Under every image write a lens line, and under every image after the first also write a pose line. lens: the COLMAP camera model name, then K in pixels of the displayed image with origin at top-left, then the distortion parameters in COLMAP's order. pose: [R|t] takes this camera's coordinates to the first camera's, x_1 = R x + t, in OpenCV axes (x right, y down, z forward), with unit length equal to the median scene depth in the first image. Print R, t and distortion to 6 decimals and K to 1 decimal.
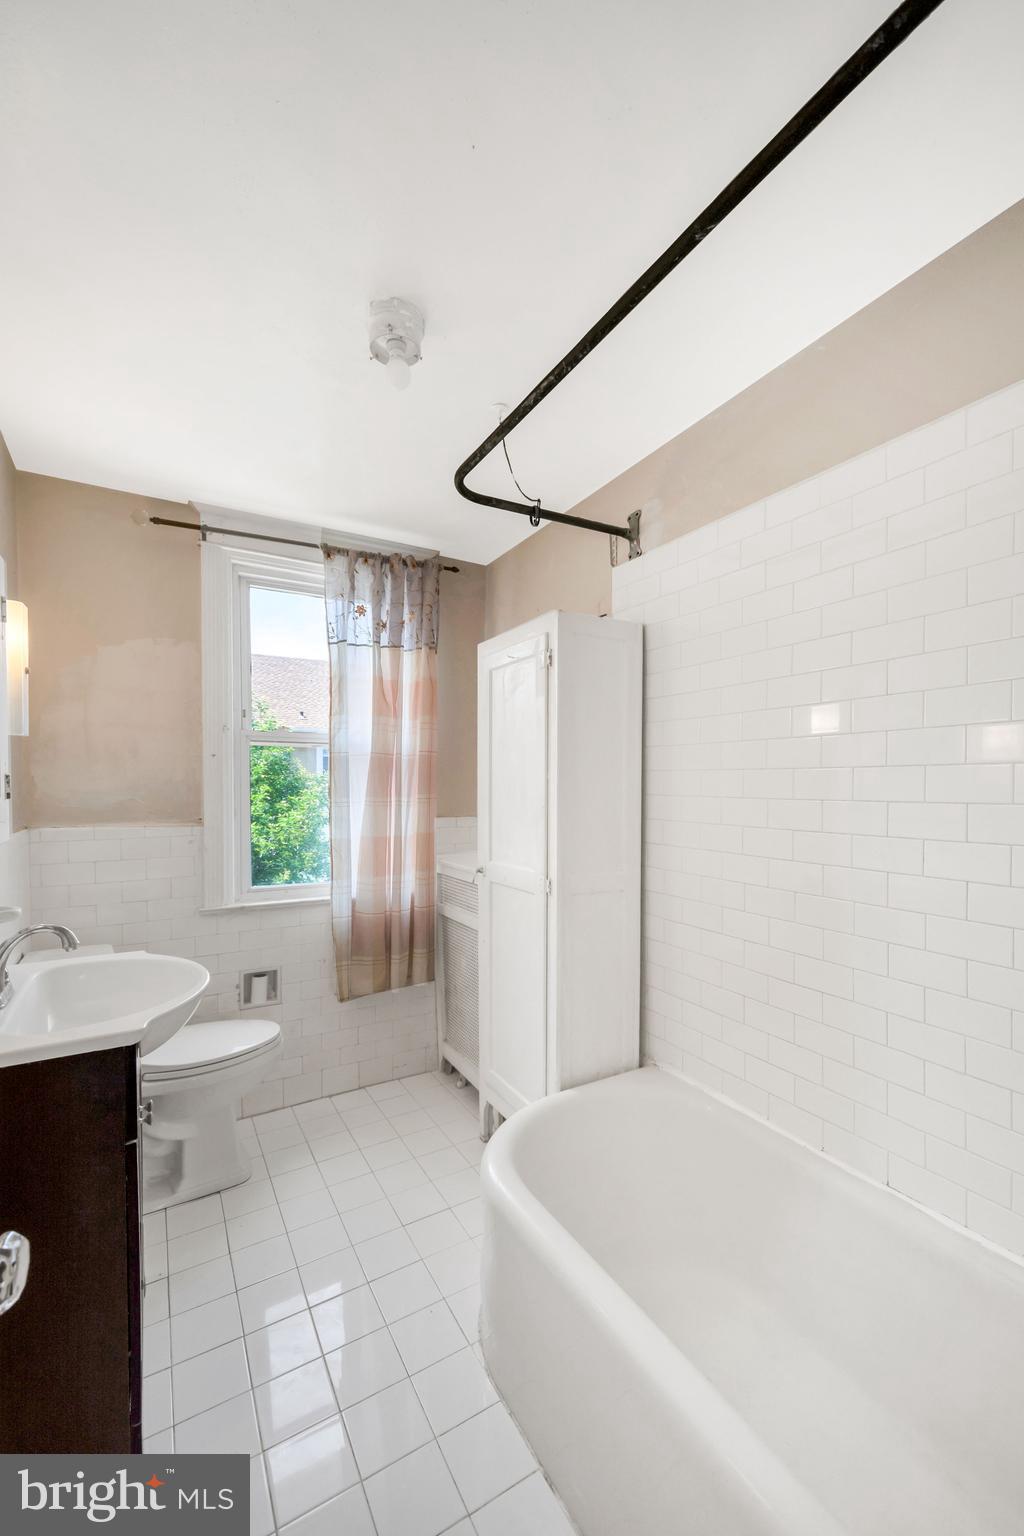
lens RADIAL K [[644.9, 0, 522.4], [0, 644.9, 777.2], [0, 0, 1]] dist [-0.000185, 0.000255]
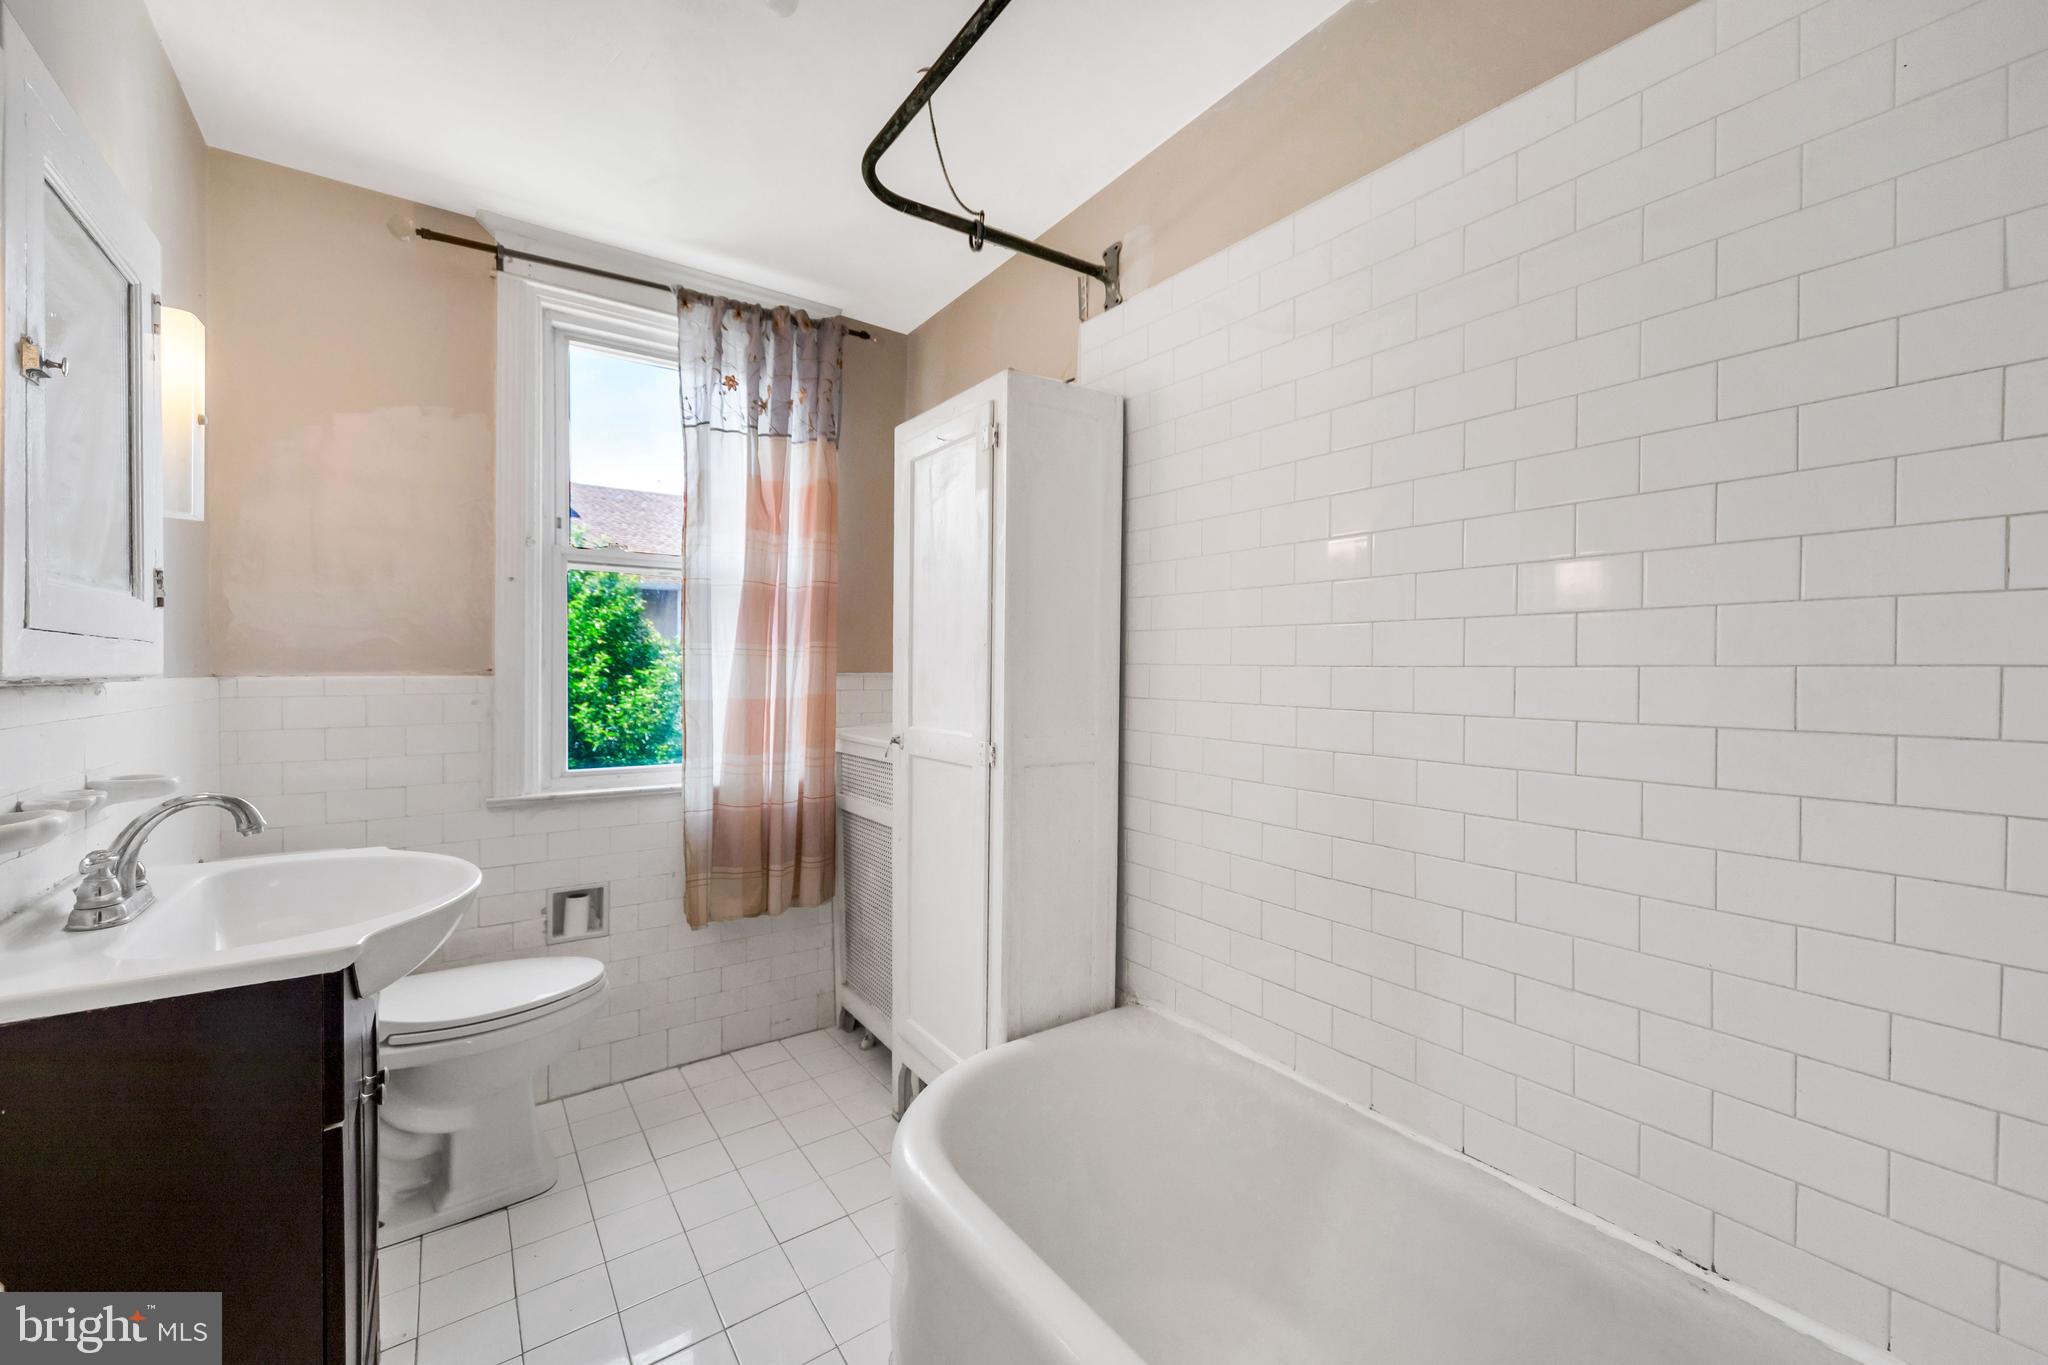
lens RADIAL K [[802.2, 0, 1013.9], [0, 802.2, 675.4], [0, 0, 1]] dist [0.002777, -0.000331]
pose [[0.997025, 0.007305, 0.076733, -0.003571], [-0.006683, 0.999943, -0.008368, 0.082386], [-0.076790, 0.007830, 0.997017, 0.104127]]
